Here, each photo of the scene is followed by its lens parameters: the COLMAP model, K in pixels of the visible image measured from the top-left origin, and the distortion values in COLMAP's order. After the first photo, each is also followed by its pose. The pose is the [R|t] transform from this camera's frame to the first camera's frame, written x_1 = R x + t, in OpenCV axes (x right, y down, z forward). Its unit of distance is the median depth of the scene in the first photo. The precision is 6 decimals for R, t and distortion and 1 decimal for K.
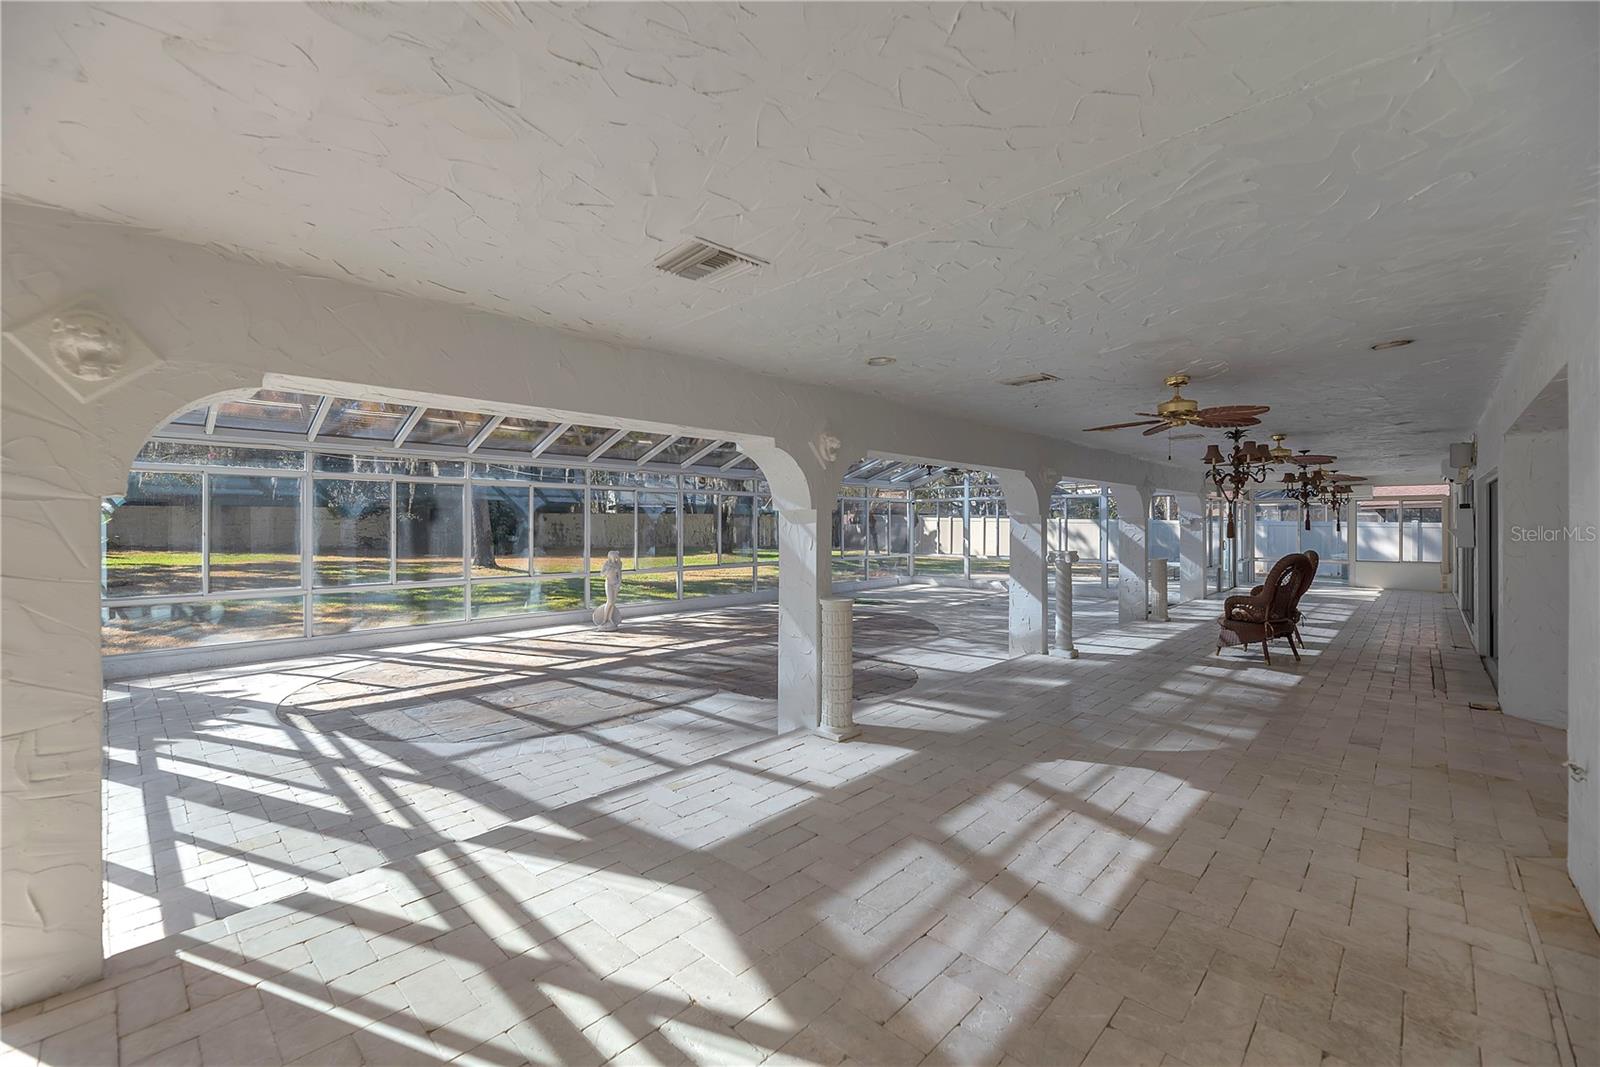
lens RADIAL K [[657.7, 0, 793.7], [0, 657.7, 526.2], [0, 0, 1]] dist [-0.002075, -0.000277]
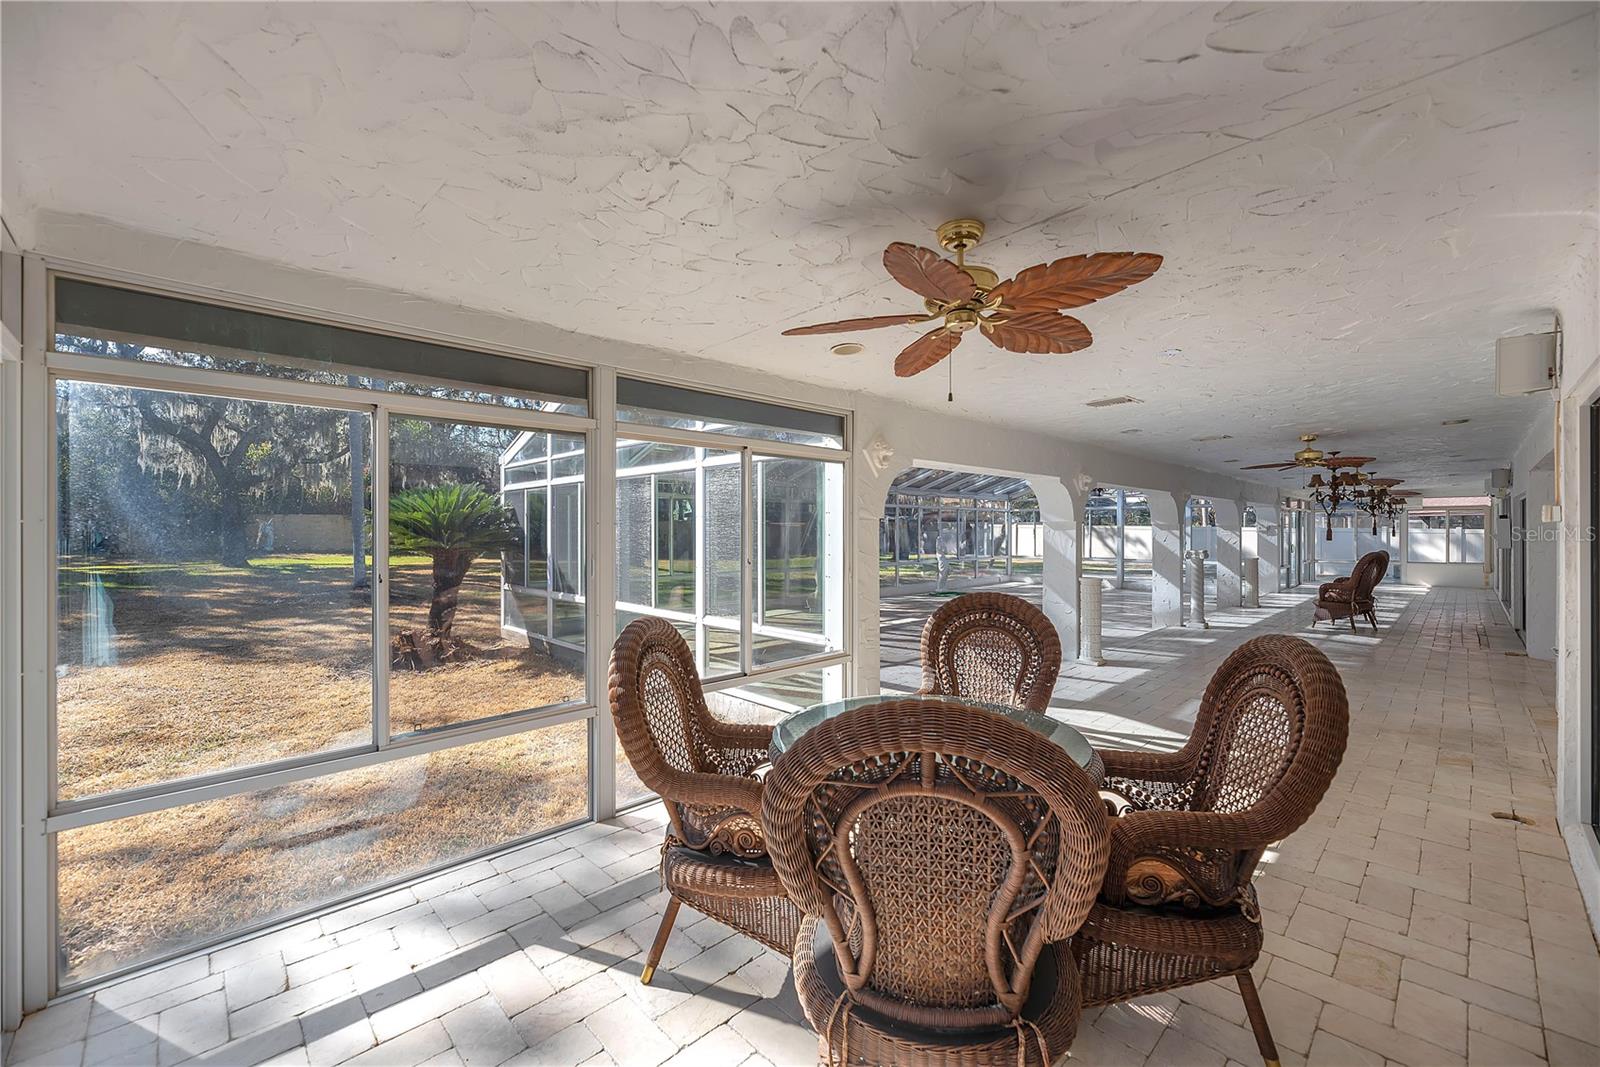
lens RADIAL K [[651.2, 0, 800.0], [0, 651.2, 533.5], [0, 0, 1]] dist [0.000813, 0.000313]
pose [[0.999575, 0.000307, -0.029141, -0.366335], [-0.000262, 0.999999, 0.001552, 0.001062], [0.029141, -0.001543, 0.999574, -0.365836]]
